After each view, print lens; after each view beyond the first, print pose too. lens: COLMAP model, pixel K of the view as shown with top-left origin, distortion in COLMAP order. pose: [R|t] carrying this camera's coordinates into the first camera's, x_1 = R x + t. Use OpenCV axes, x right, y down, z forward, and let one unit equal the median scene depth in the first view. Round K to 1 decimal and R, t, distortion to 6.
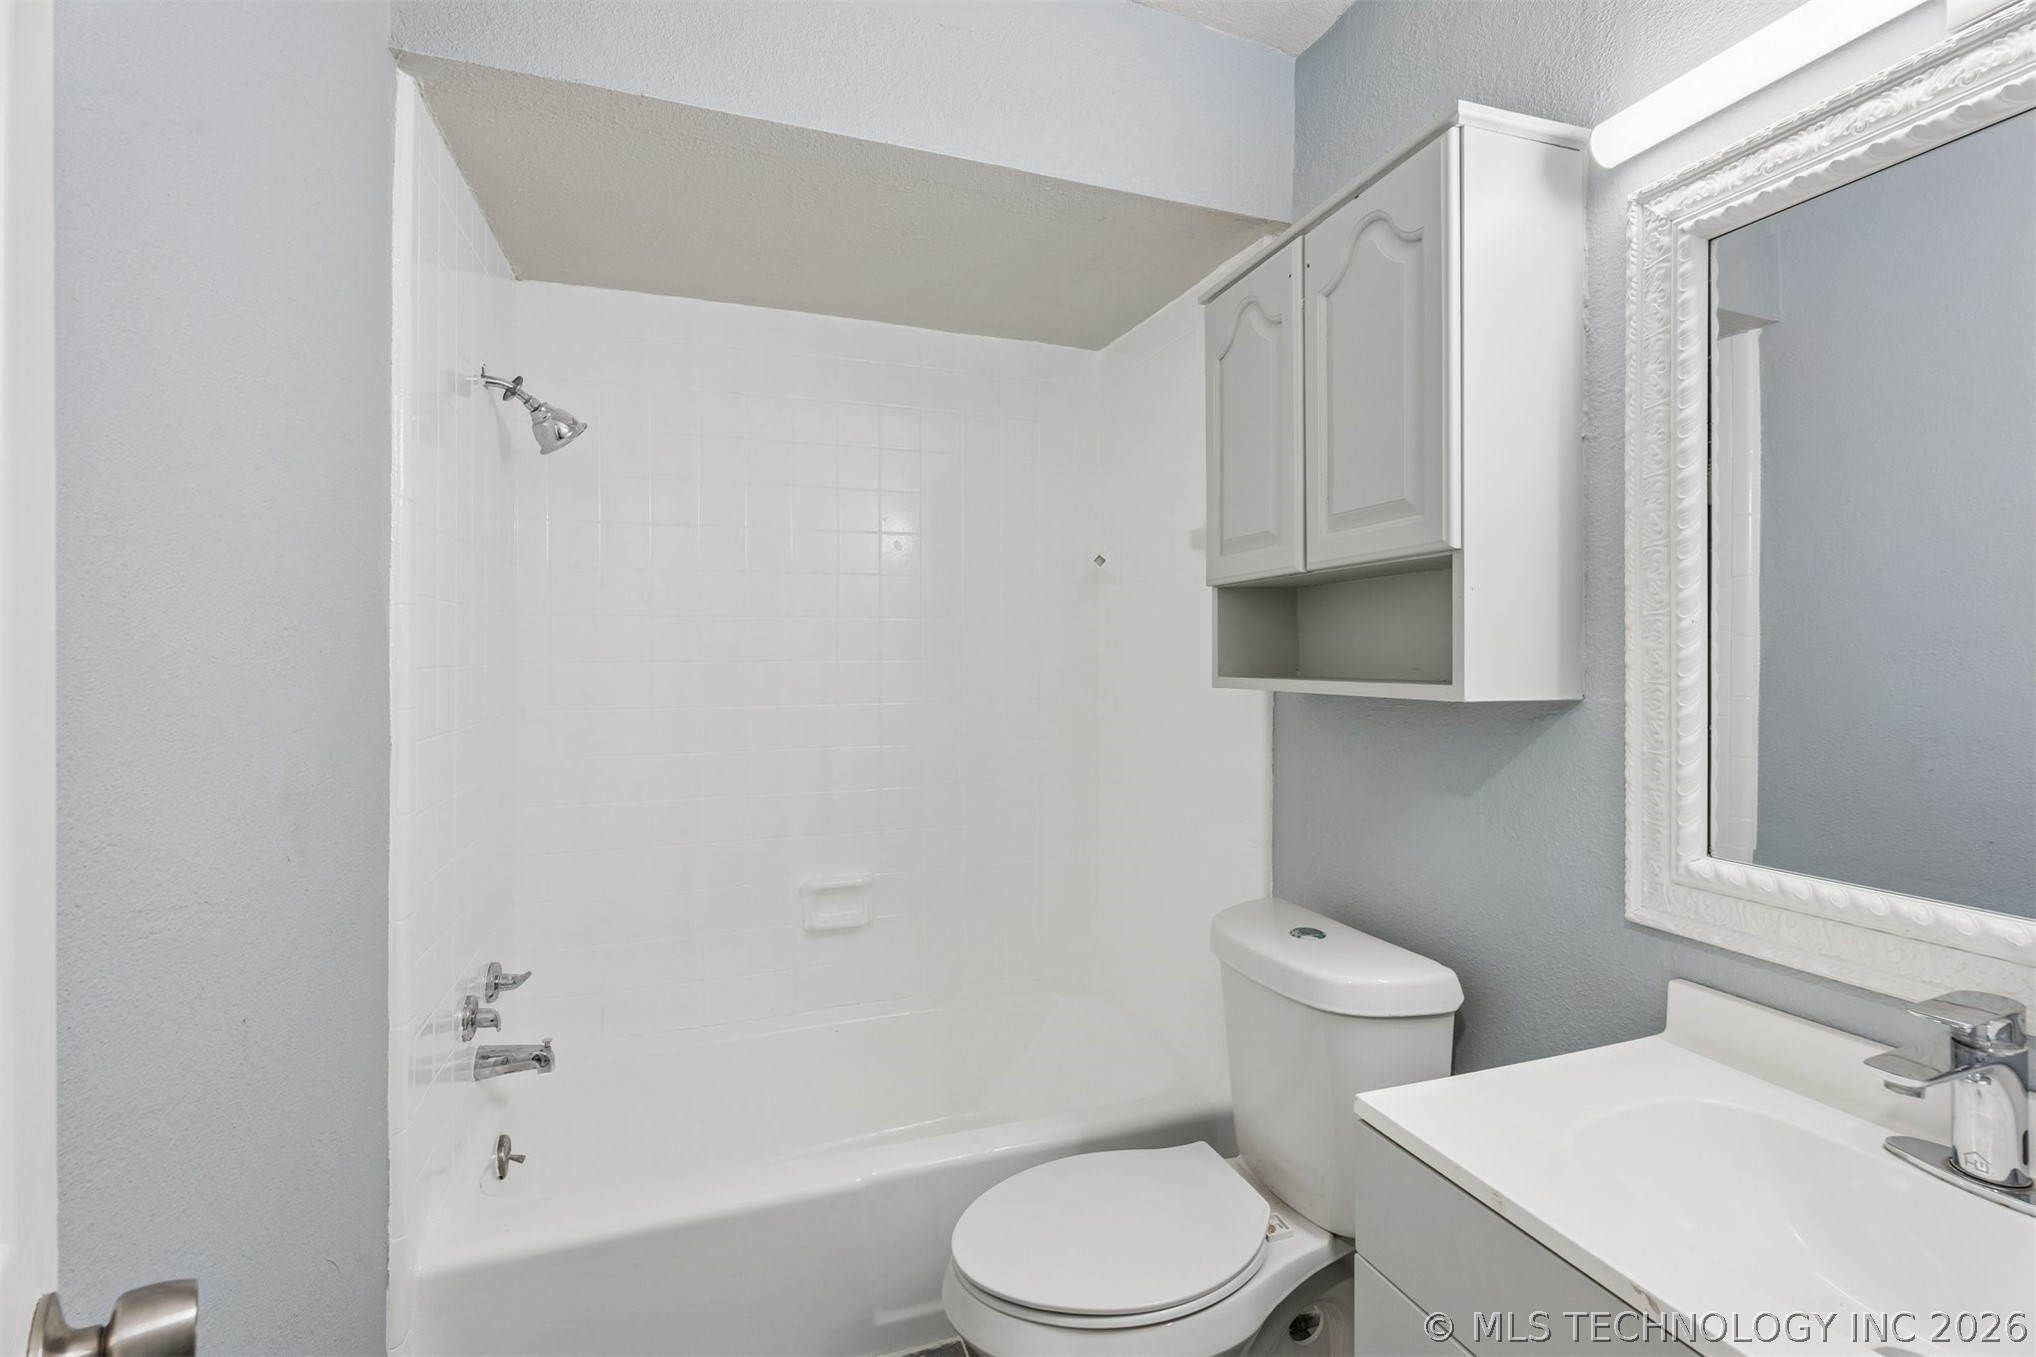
lens RADIAL K [[908.4, 0, 1035.0], [0, 908.4, 661.1], [0, 0, 1]] dist [0.002494, 0.000420]
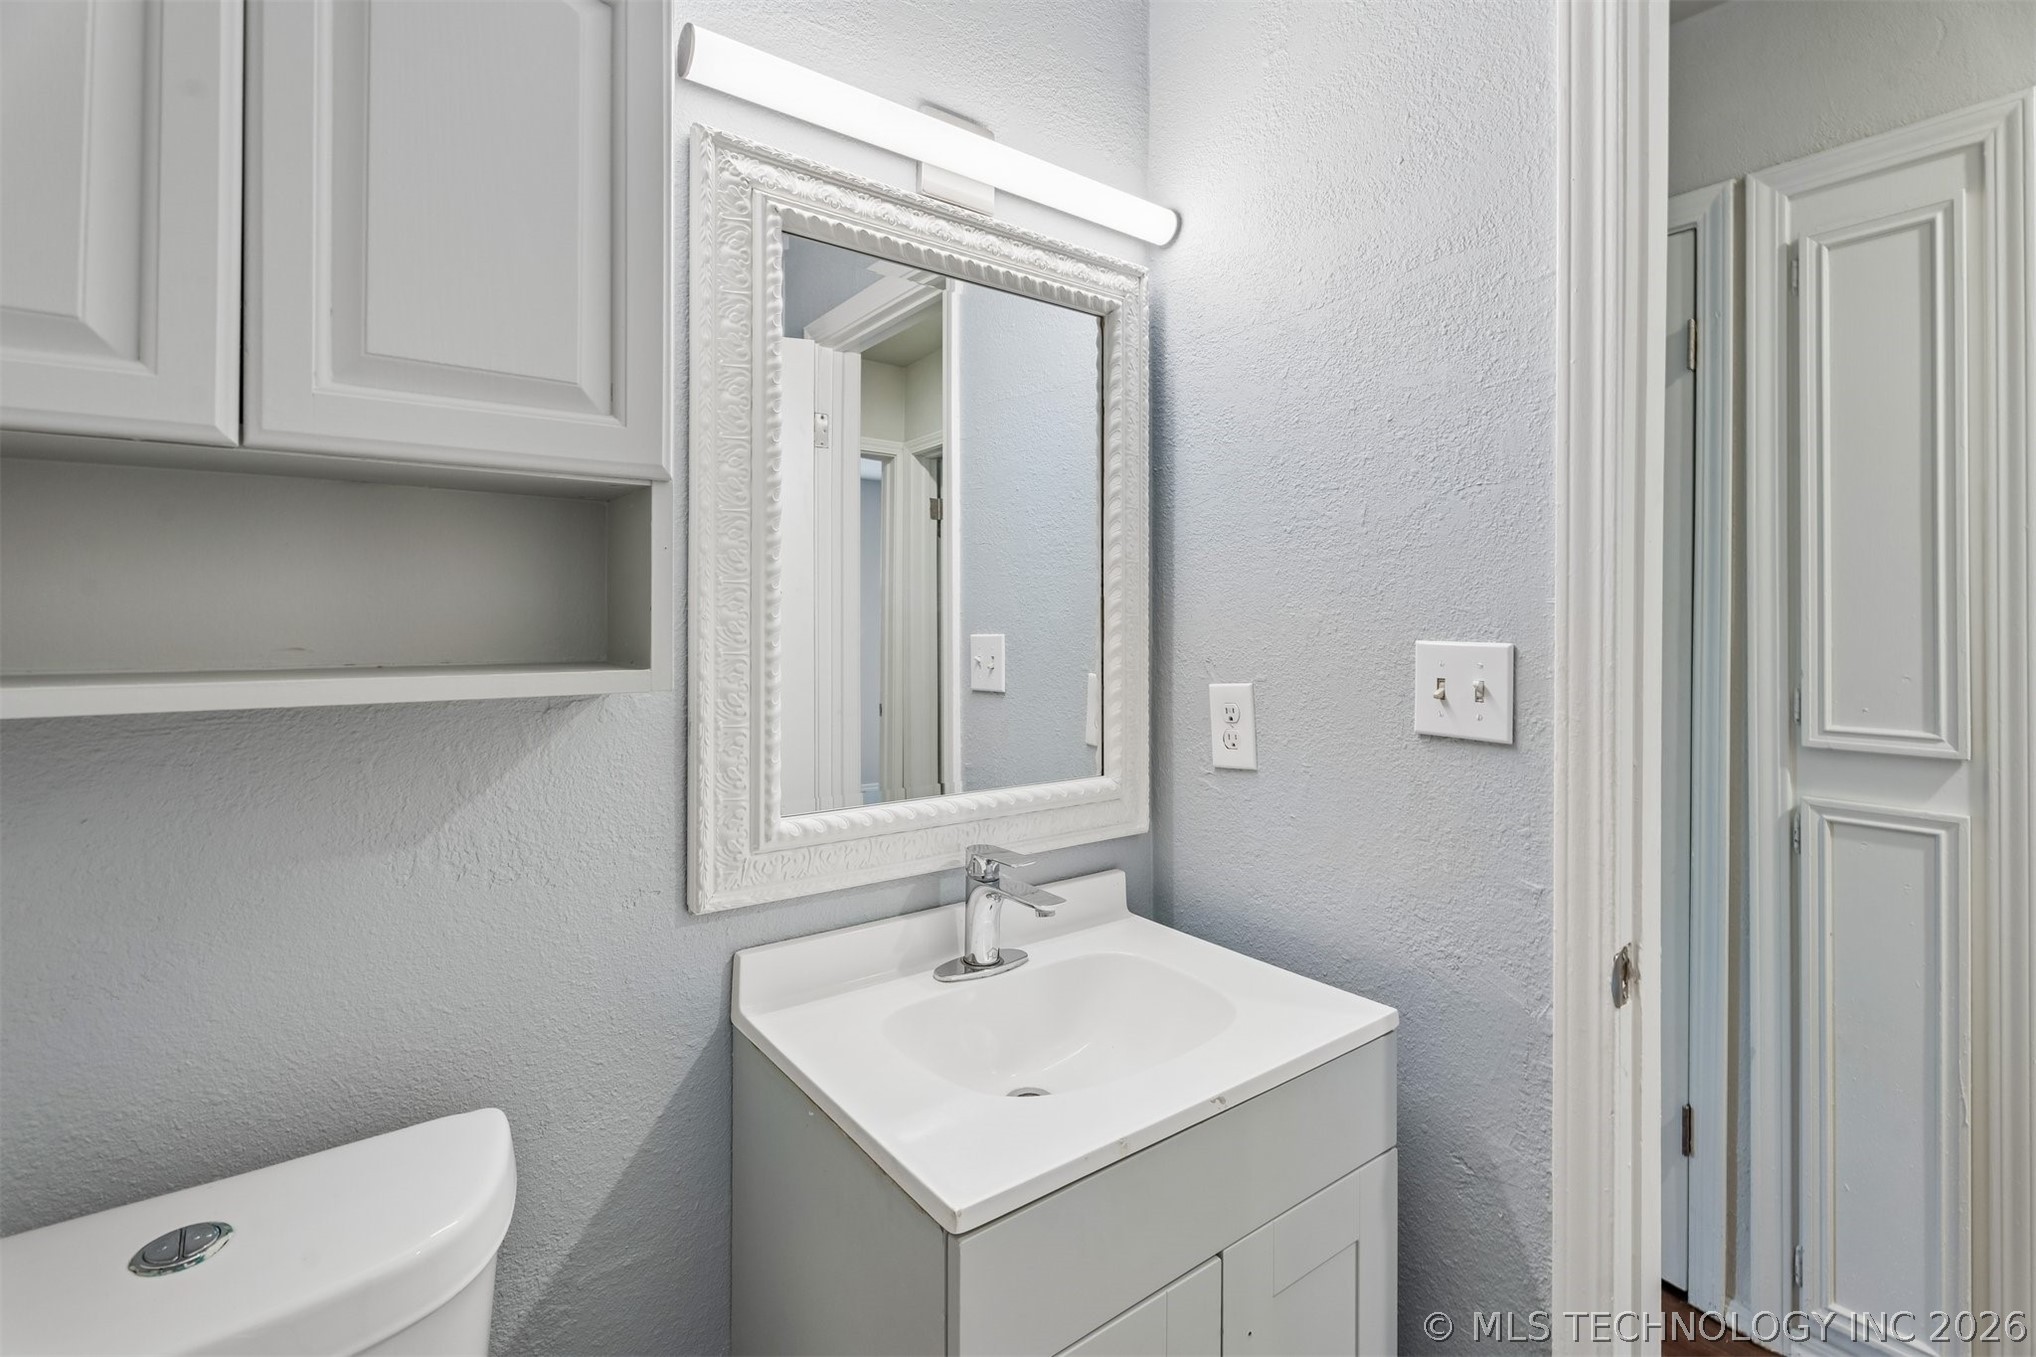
lens RADIAL K [[921.1, 0, 1013.0], [0, 921.1, 611.9], [0, 0, 1]] dist [0.001334, 0.000199]
pose [[-0.281262, 0.002645, 0.959628, -0.358481], [-0.002661, 0.999990, -0.003536, -0.018694], [-0.959627, -0.003548, -0.281252, 1.051828]]
